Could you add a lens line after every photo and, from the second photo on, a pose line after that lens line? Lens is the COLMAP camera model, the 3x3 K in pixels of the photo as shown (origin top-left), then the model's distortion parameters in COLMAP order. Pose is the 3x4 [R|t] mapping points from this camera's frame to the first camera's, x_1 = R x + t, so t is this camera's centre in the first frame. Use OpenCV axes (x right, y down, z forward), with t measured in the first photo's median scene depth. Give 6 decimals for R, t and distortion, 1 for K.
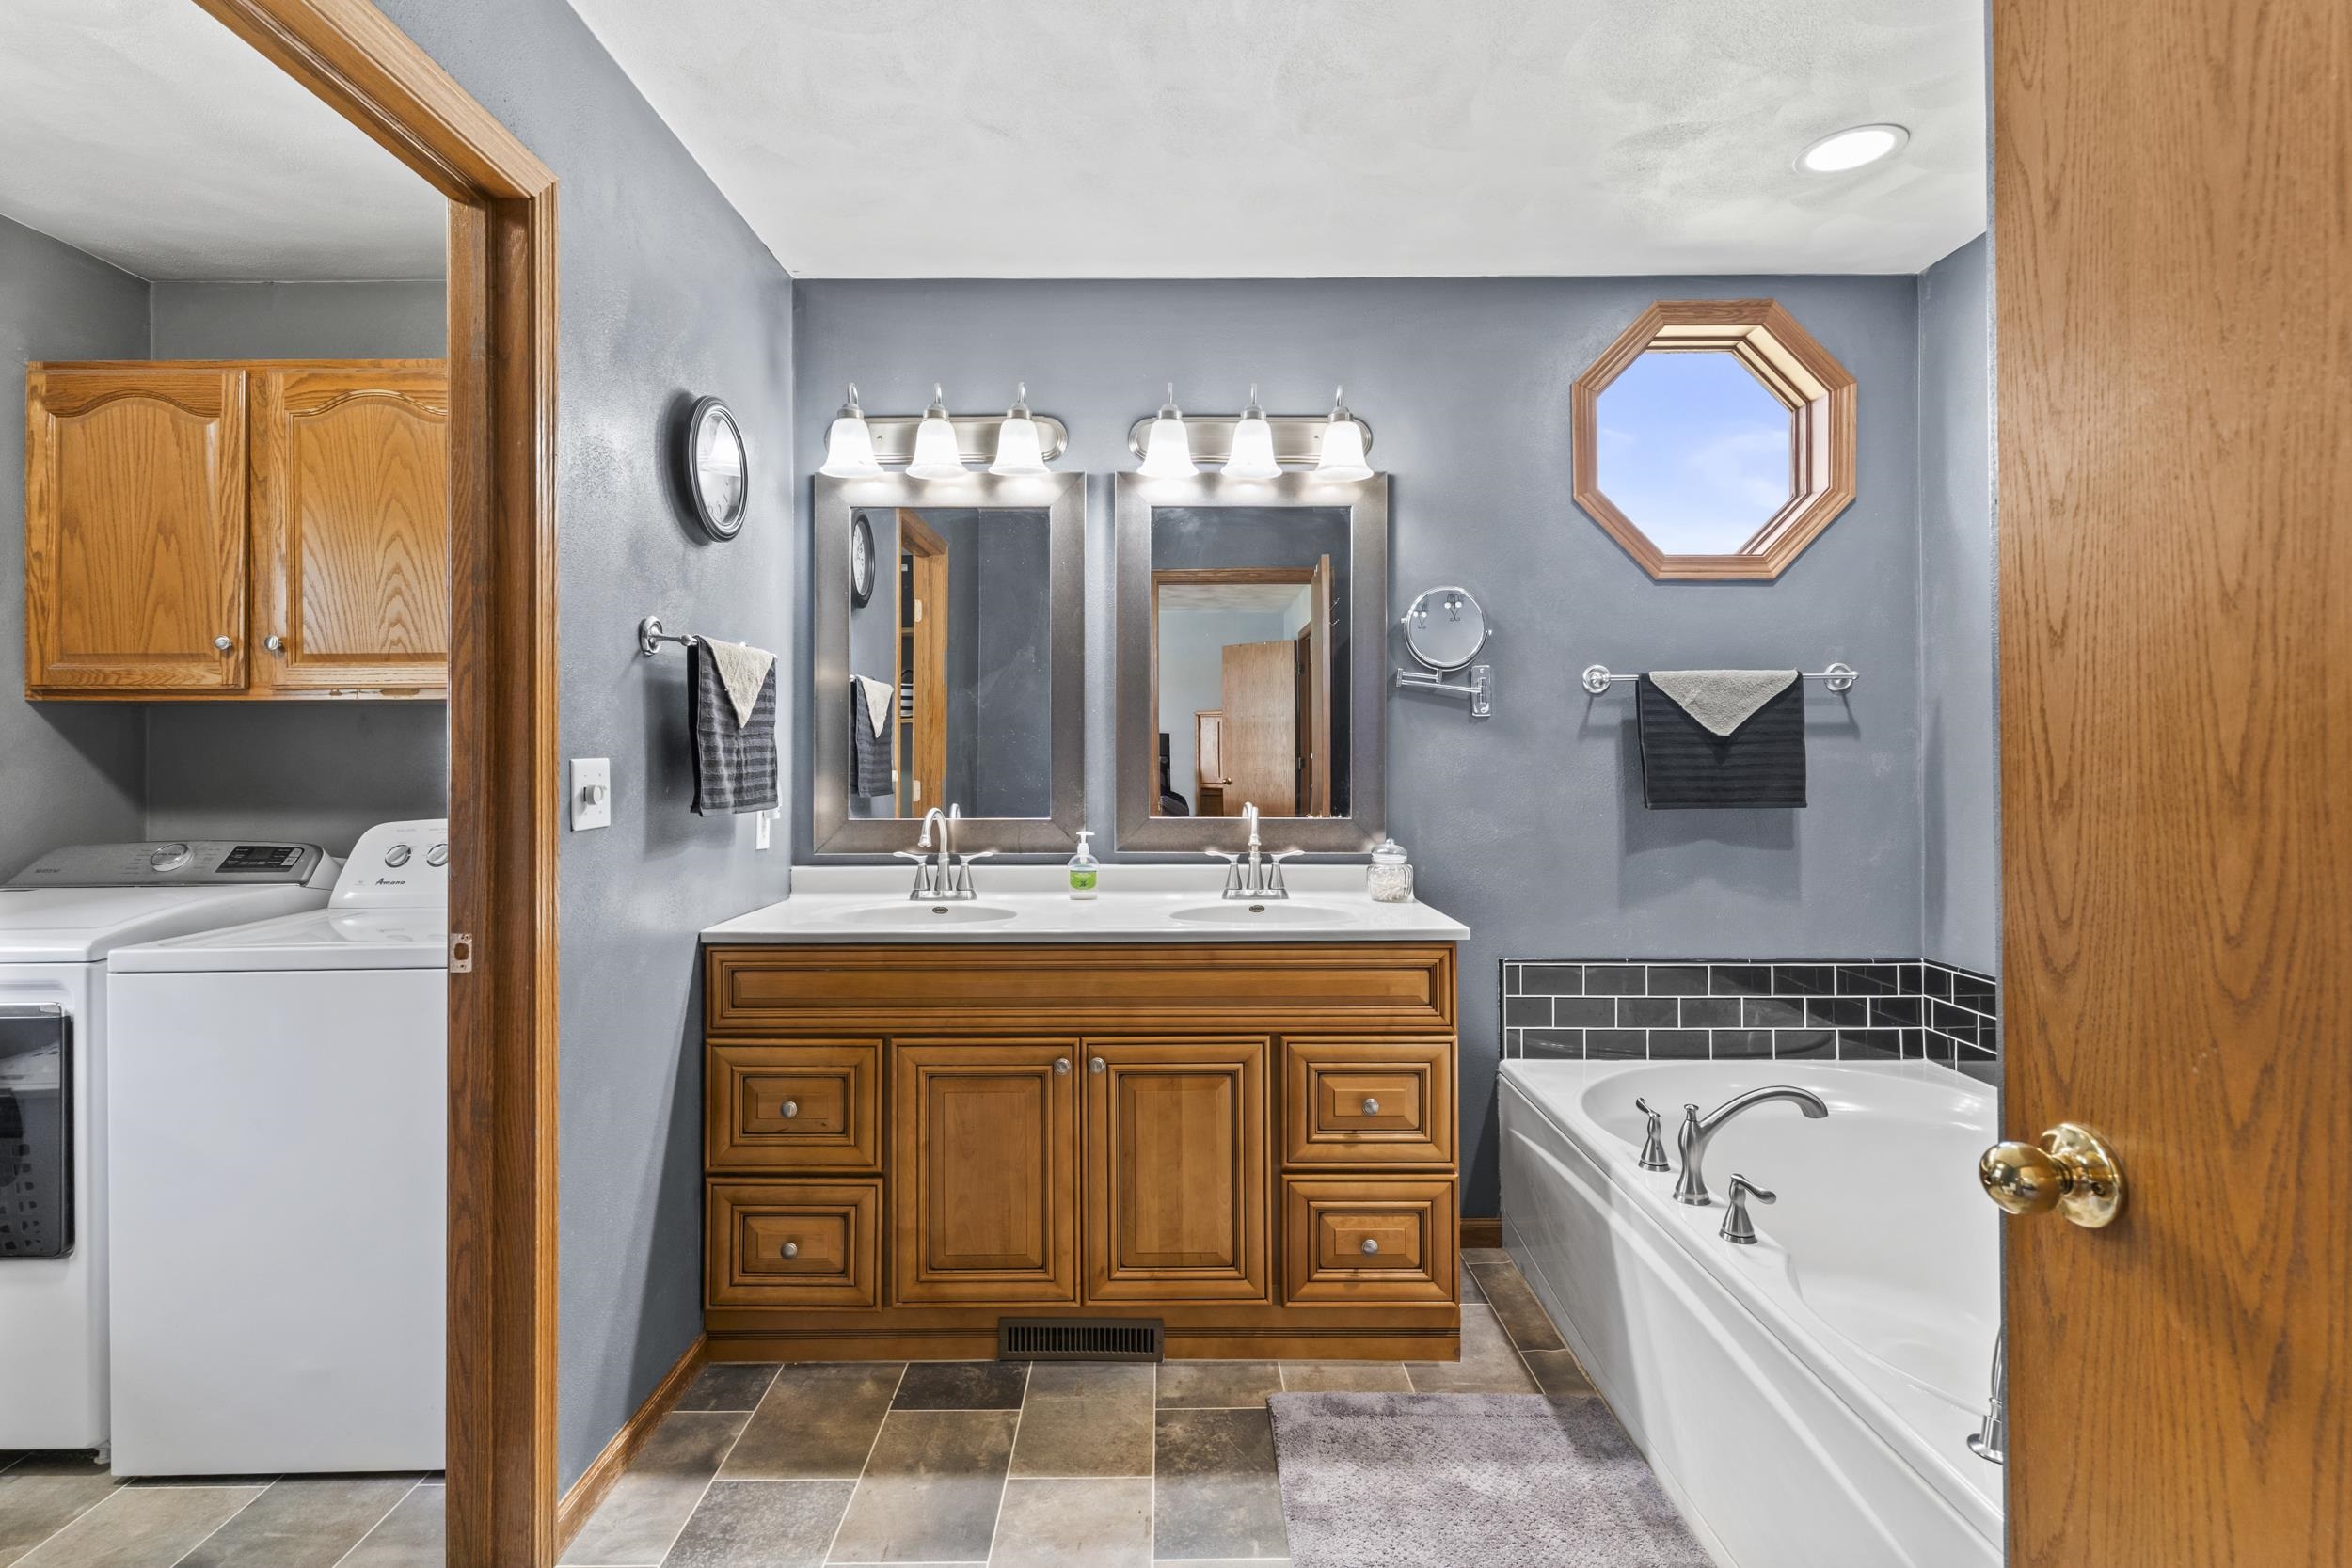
lens RADIAL K [[1154.4, 0, 1169.6], [0, 1154.4, 750.1], [0, 0, 1]] dist [0.002142, 0.000827]
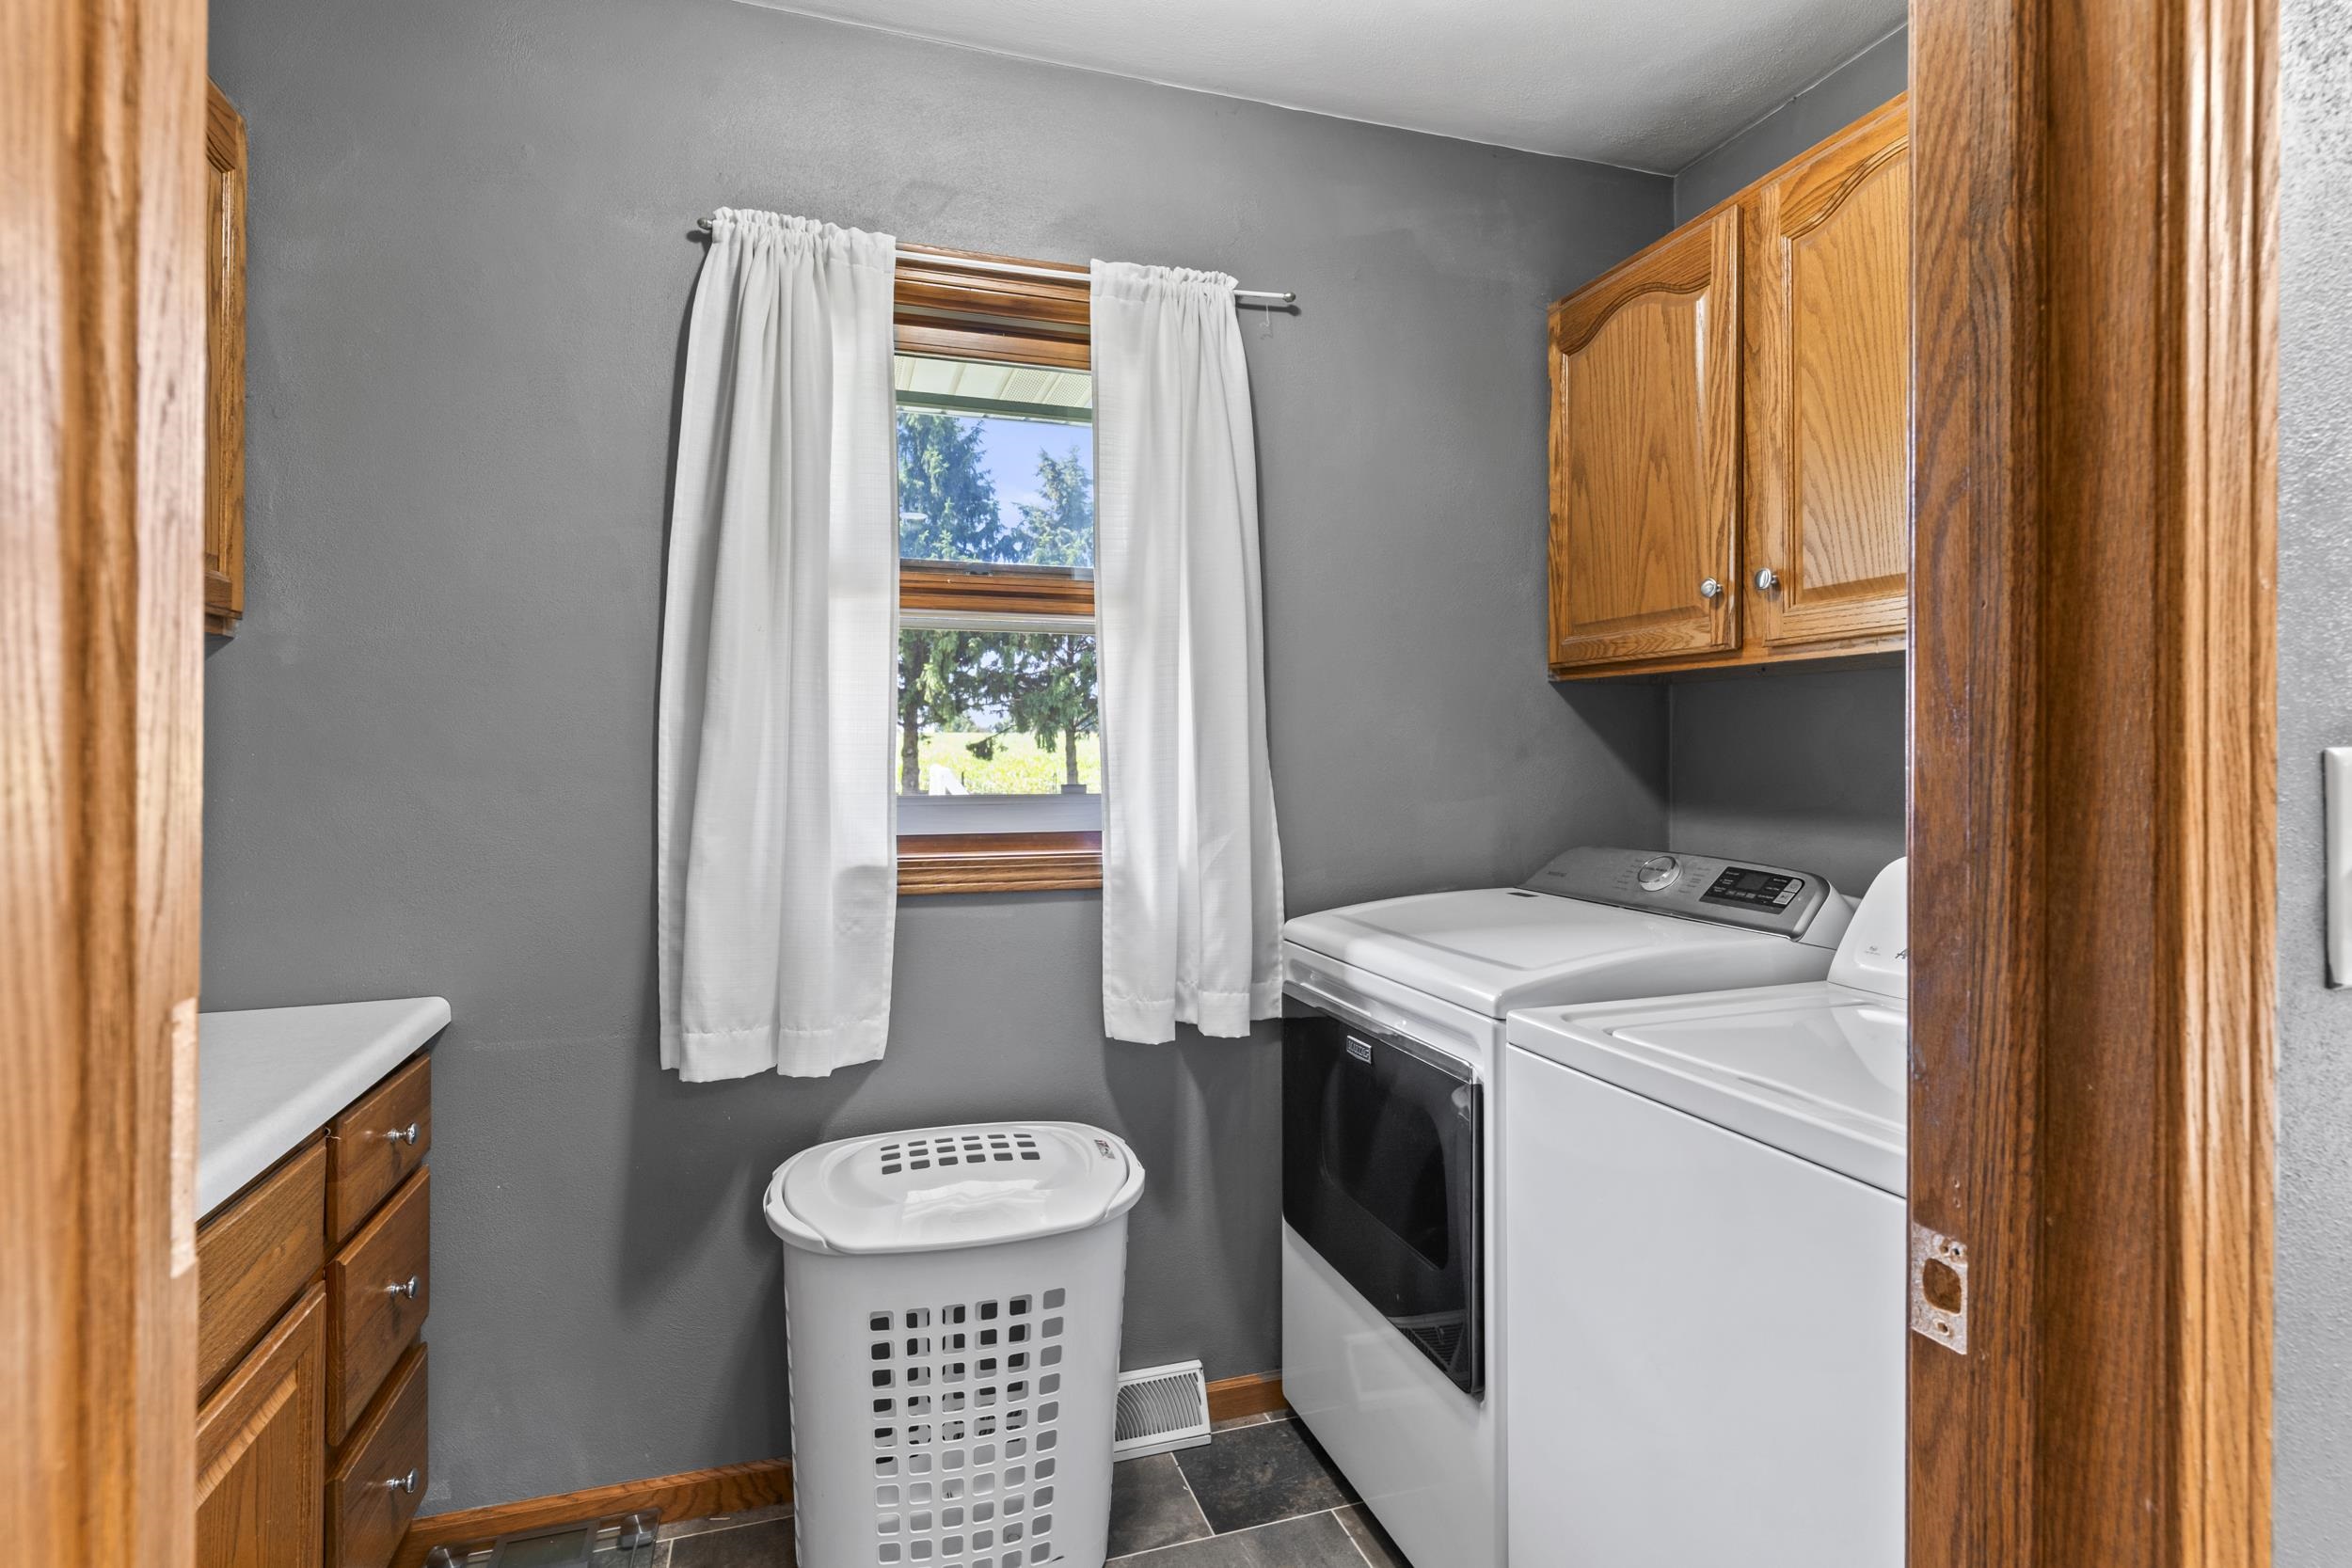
lens RADIAL K [[1154.4, 0, 1159.4], [0, 1154.4, 748.4], [0, 0, 1]] dist [0.002142, 0.000827]
pose [[0.314574, 0.003696, -0.949226, -0.231334], [0.002802, 0.999984, 0.004822, 0.004063], [0.949229, -0.004177, 0.314559, 0.435335]]
